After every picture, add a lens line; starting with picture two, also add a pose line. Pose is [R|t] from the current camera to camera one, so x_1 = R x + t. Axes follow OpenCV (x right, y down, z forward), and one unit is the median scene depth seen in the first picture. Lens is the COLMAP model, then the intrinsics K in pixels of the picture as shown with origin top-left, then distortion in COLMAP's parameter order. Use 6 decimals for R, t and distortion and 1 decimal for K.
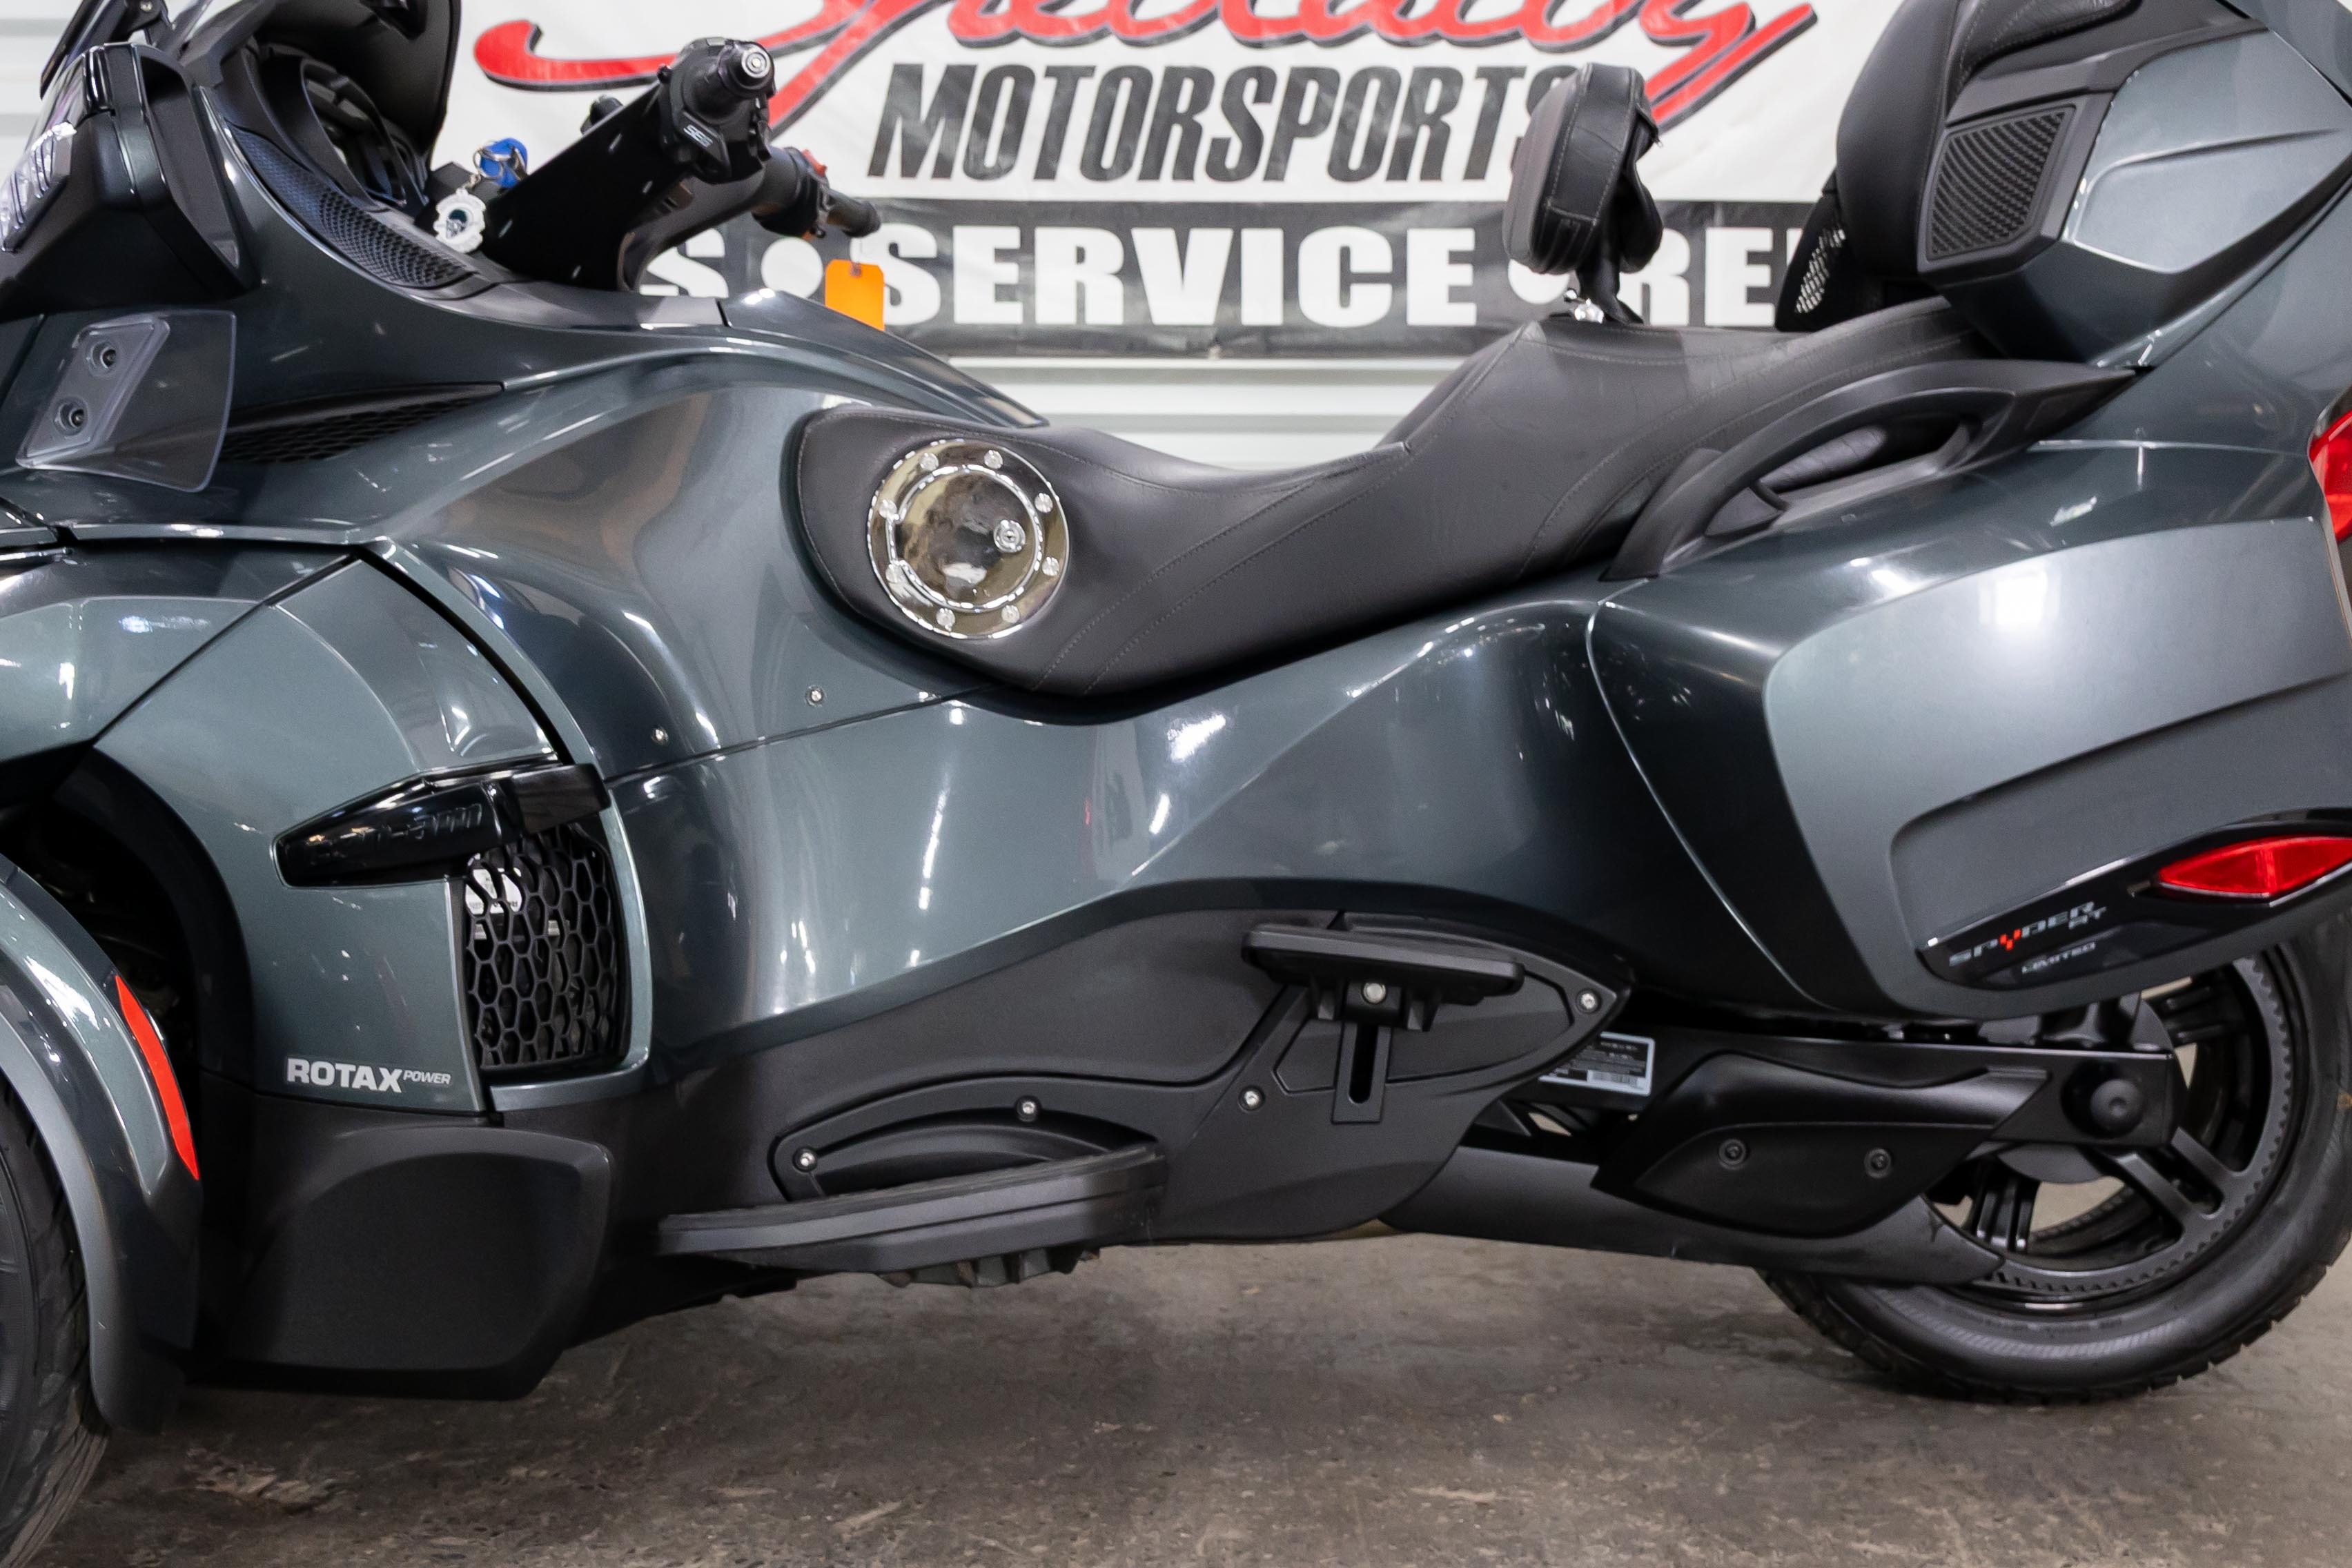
lens RADIAL K [[2890.5, 0, 1168.3], [0, 2890.5, 798.7], [0, 0, 1]] dist [0.010935, 0.000000]
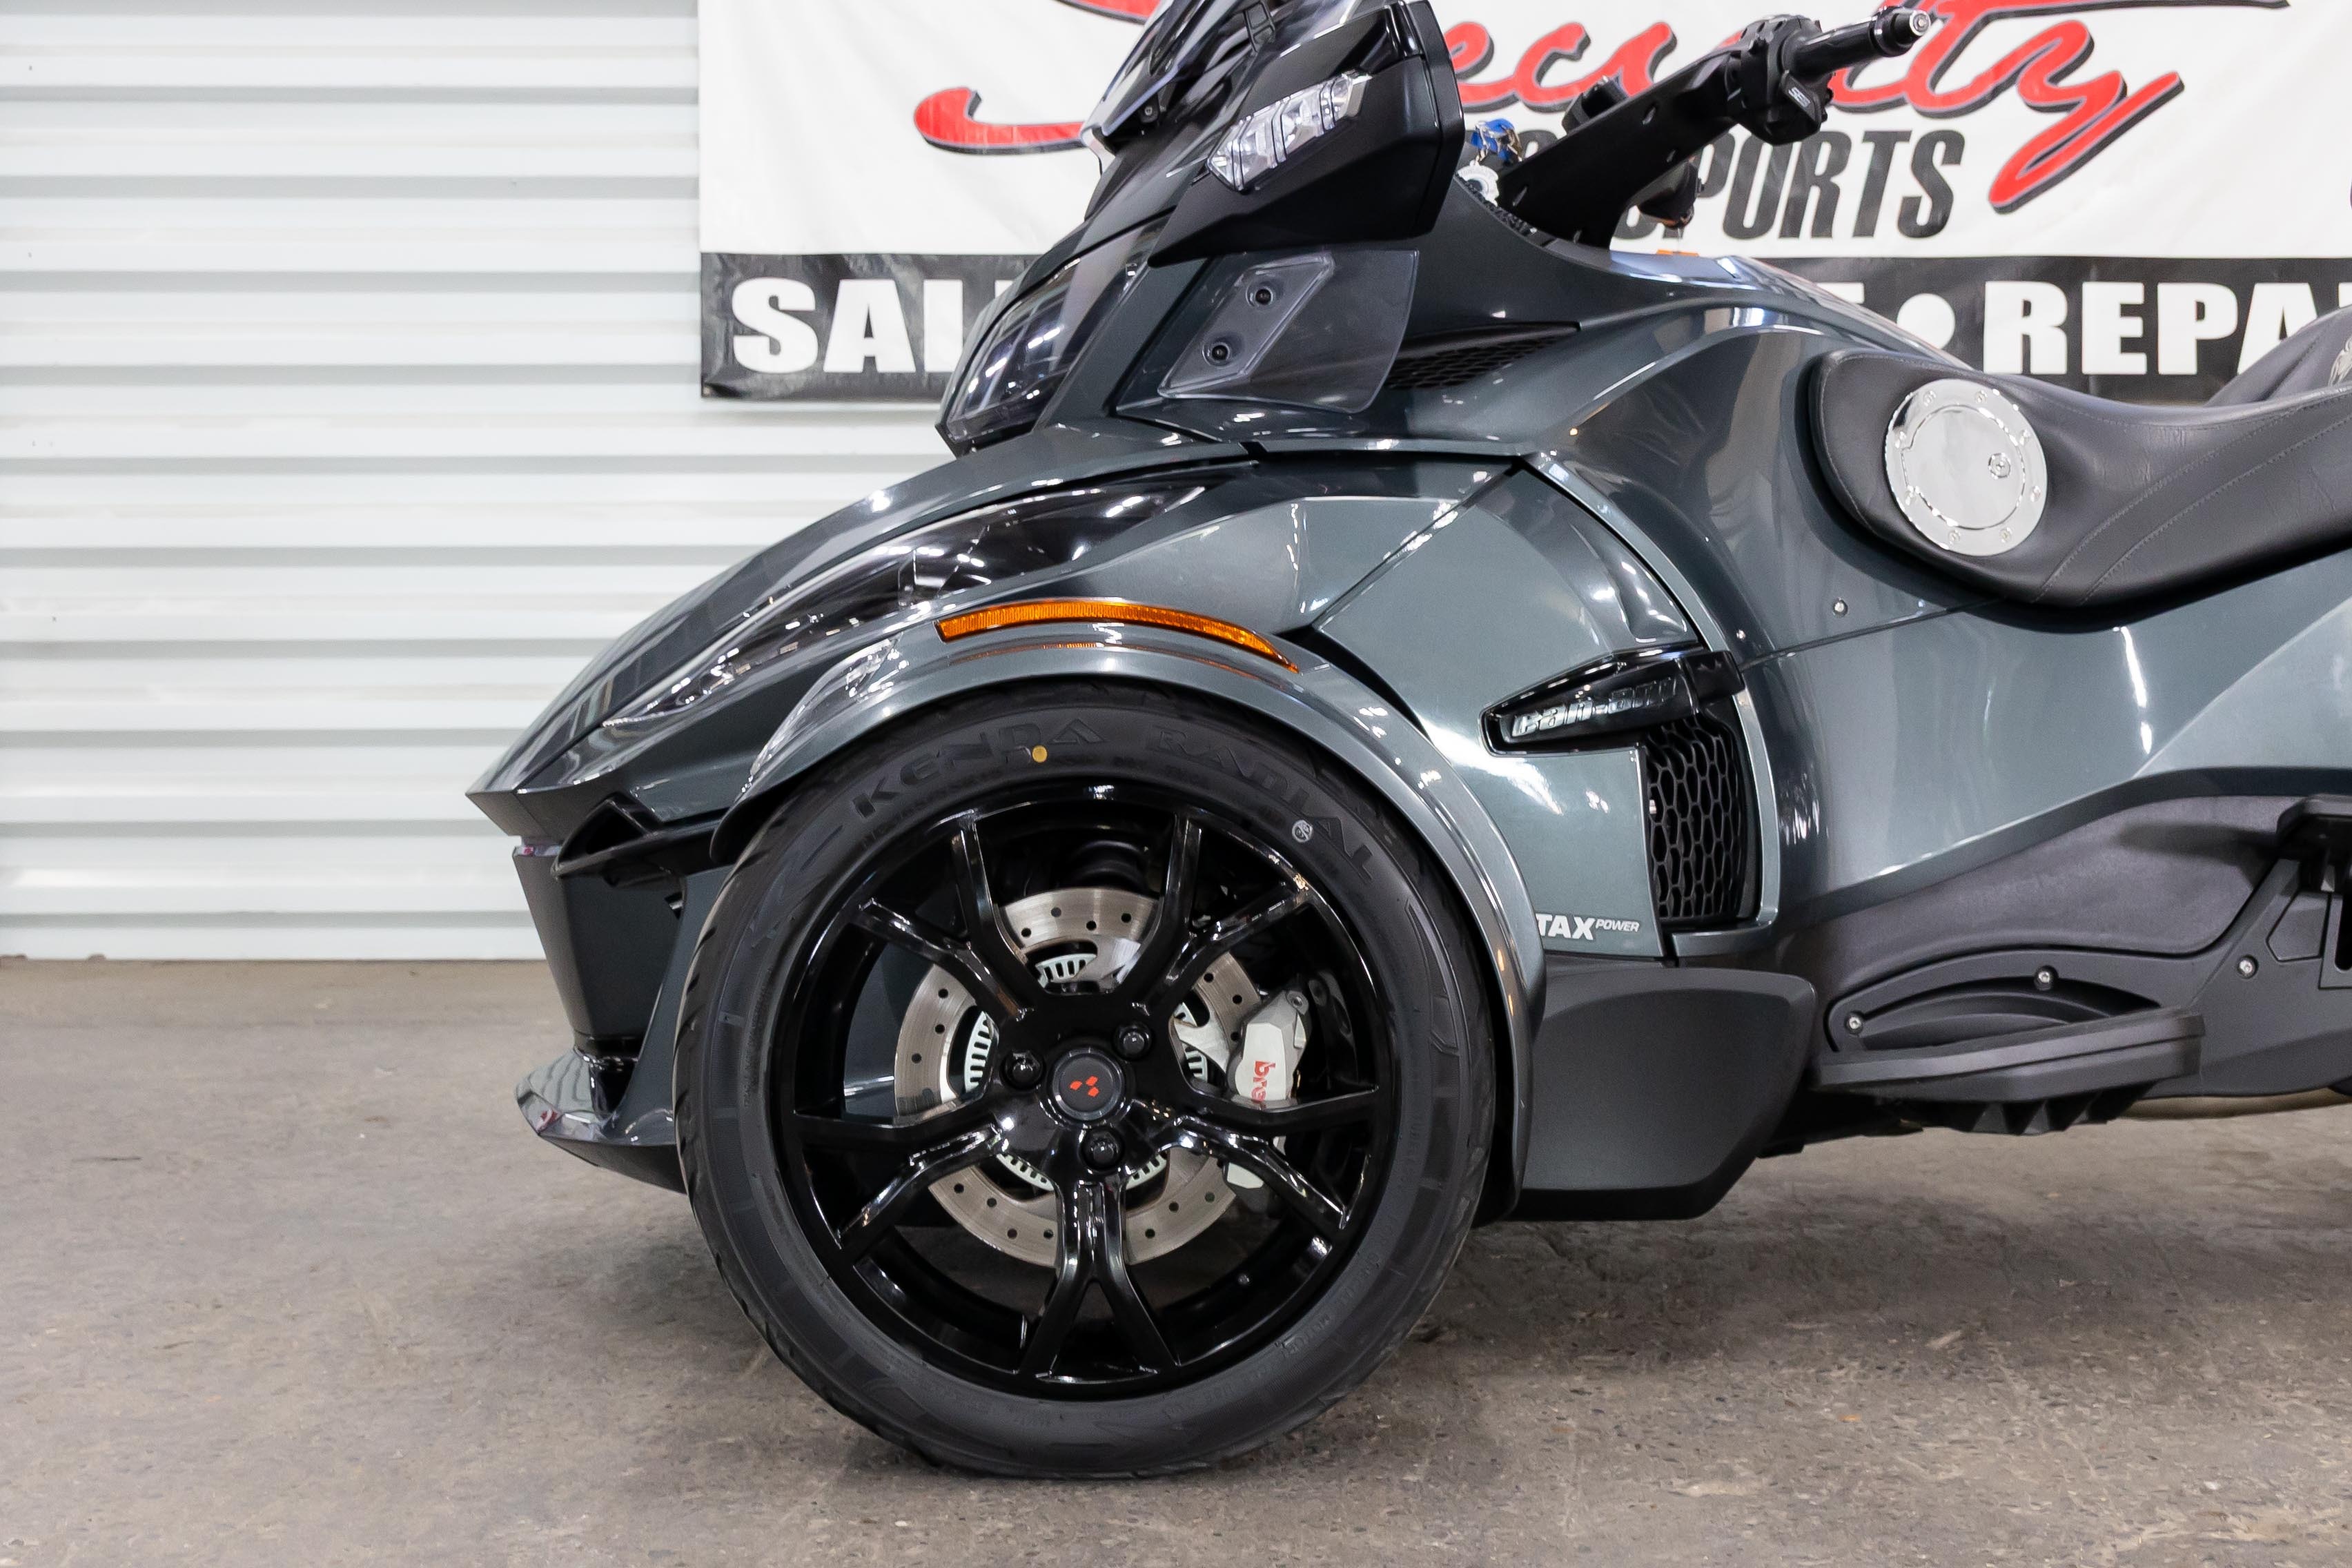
lens RADIAL K [[2890.5, 0, 1135.5], [0, 2890.5, 815.8], [0, 0, 1]] dist [0.010935, 0.000000]
pose [[0.999744, -0.004713, 0.022140, -0.184997], [0.005600, 0.999178, -0.040150, 0.038772], [-0.021933, 0.040264, 0.998948, -0.043406]]
